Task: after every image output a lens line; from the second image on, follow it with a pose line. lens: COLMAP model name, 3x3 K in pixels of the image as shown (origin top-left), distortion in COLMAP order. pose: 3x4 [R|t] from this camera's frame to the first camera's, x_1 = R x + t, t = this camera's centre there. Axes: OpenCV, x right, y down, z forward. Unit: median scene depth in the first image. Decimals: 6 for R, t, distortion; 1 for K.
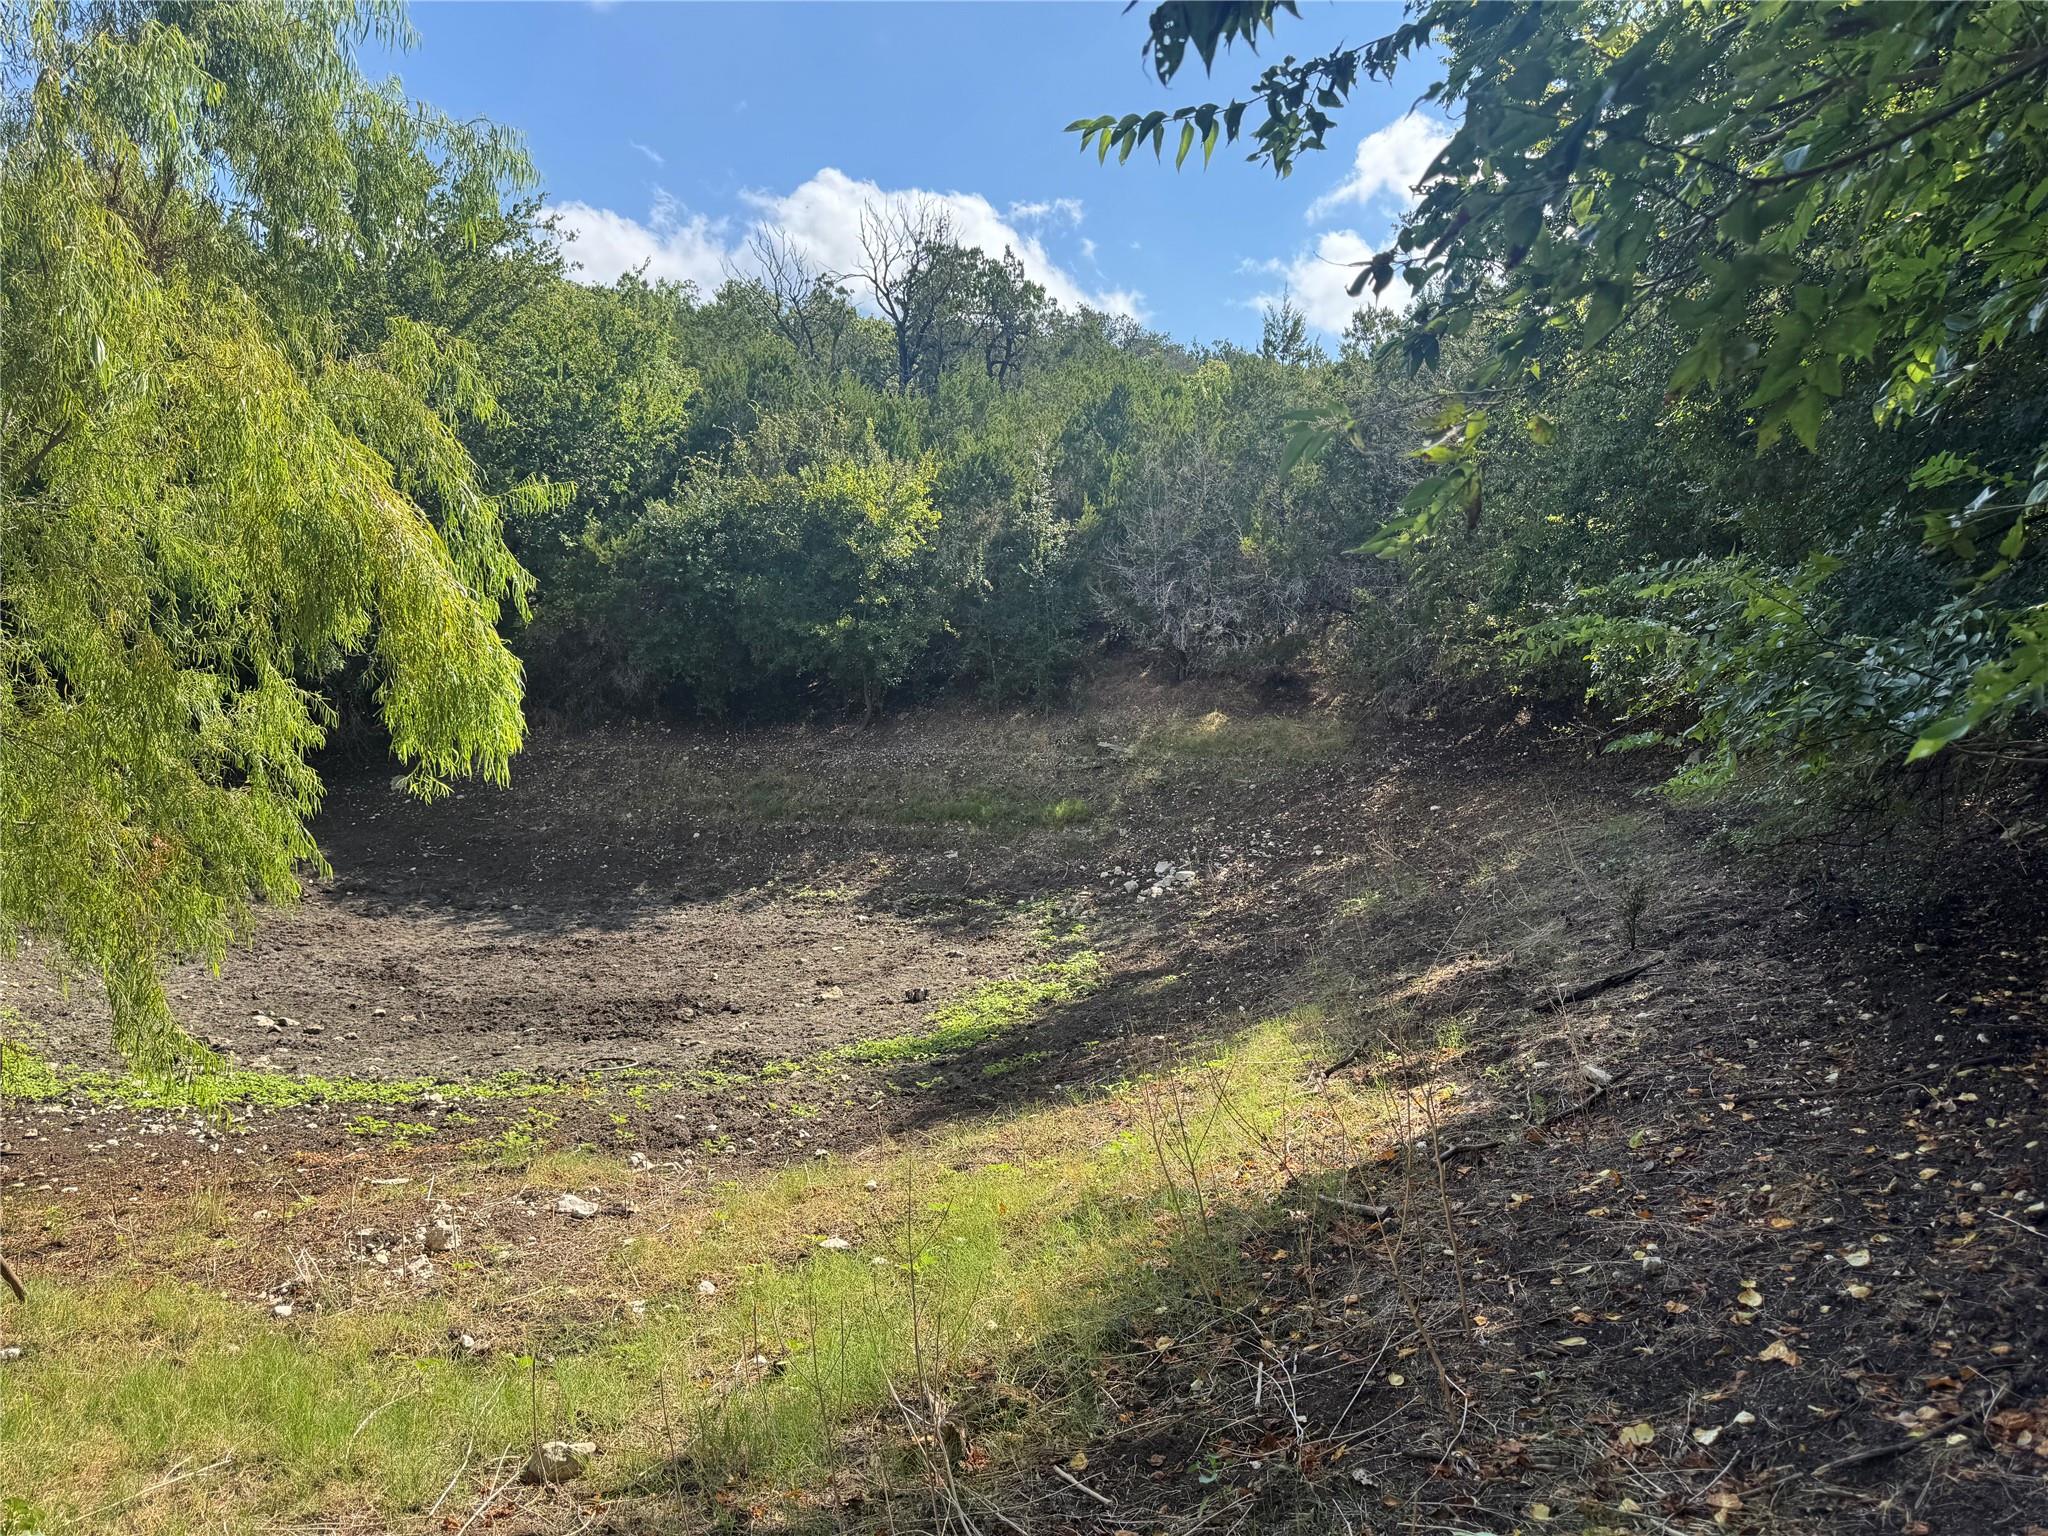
lens RADIAL K [[1436.0, 0, 1022.3], [0, 1436.0, 762.1], [0, 0, 1]] dist [0.063828, -0.064177]
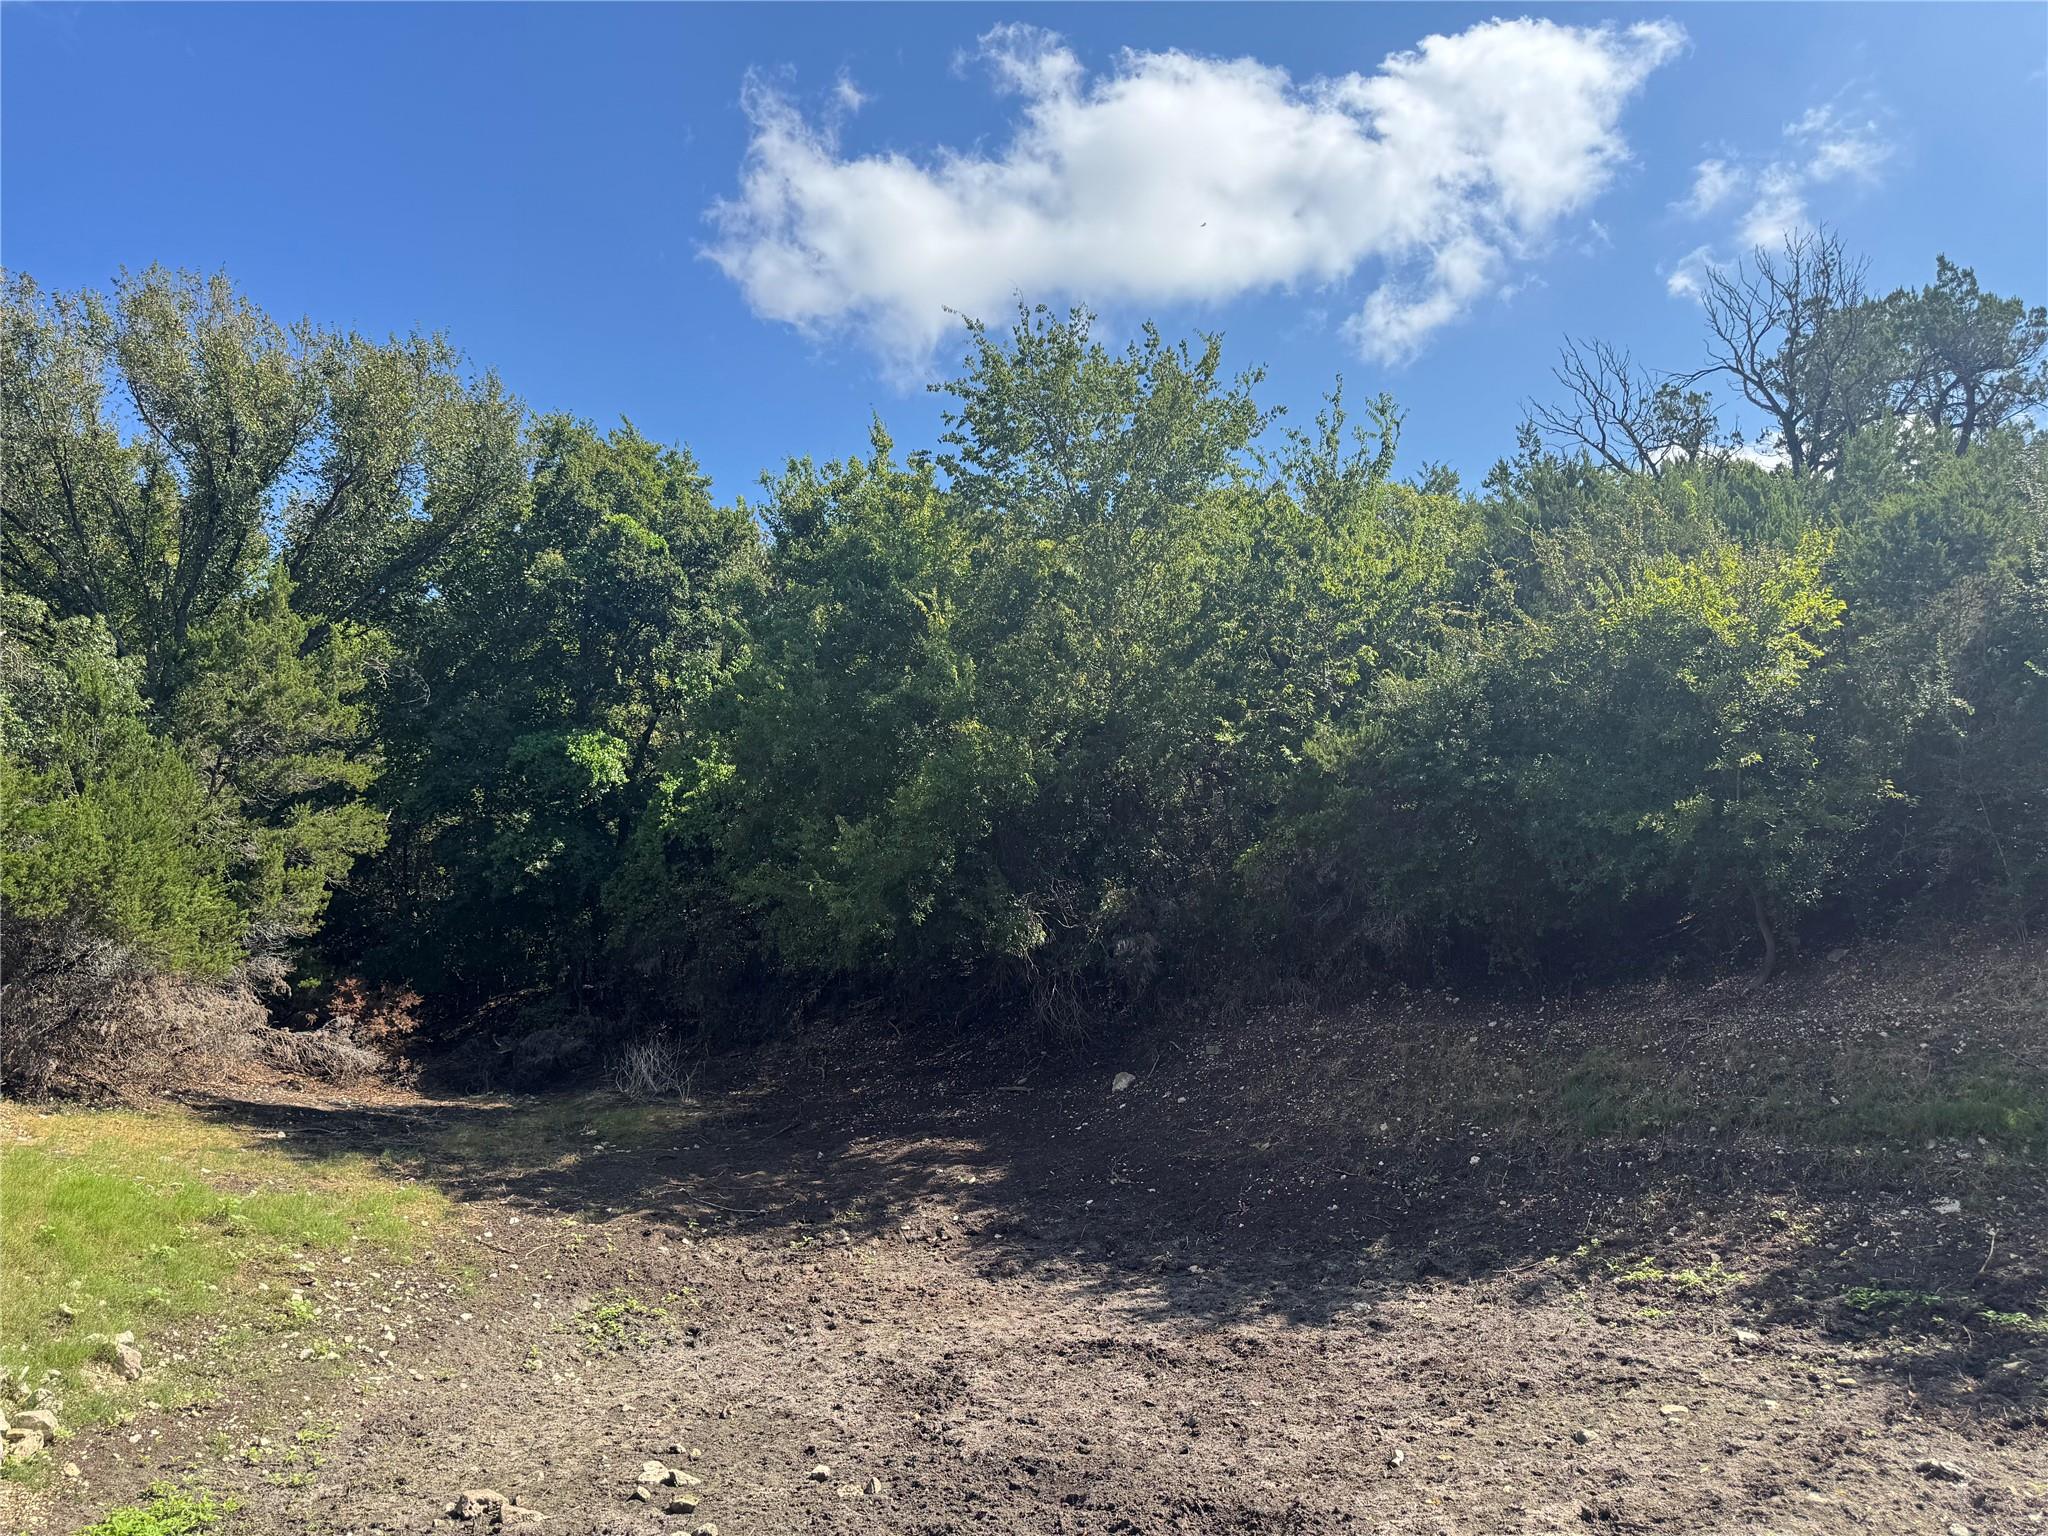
lens RADIAL K [[1436.0, 0, 1027.5], [0, 1436.0, 757.9], [0, 0, 1]] dist [0.063828, -0.064177]
pose [[0.795854, -0.155327, -0.585226, 0.017817], [0.030022, 0.975470, -0.218075, 0.011030], [0.604744, 0.155986, 0.780995, 0.346804]]
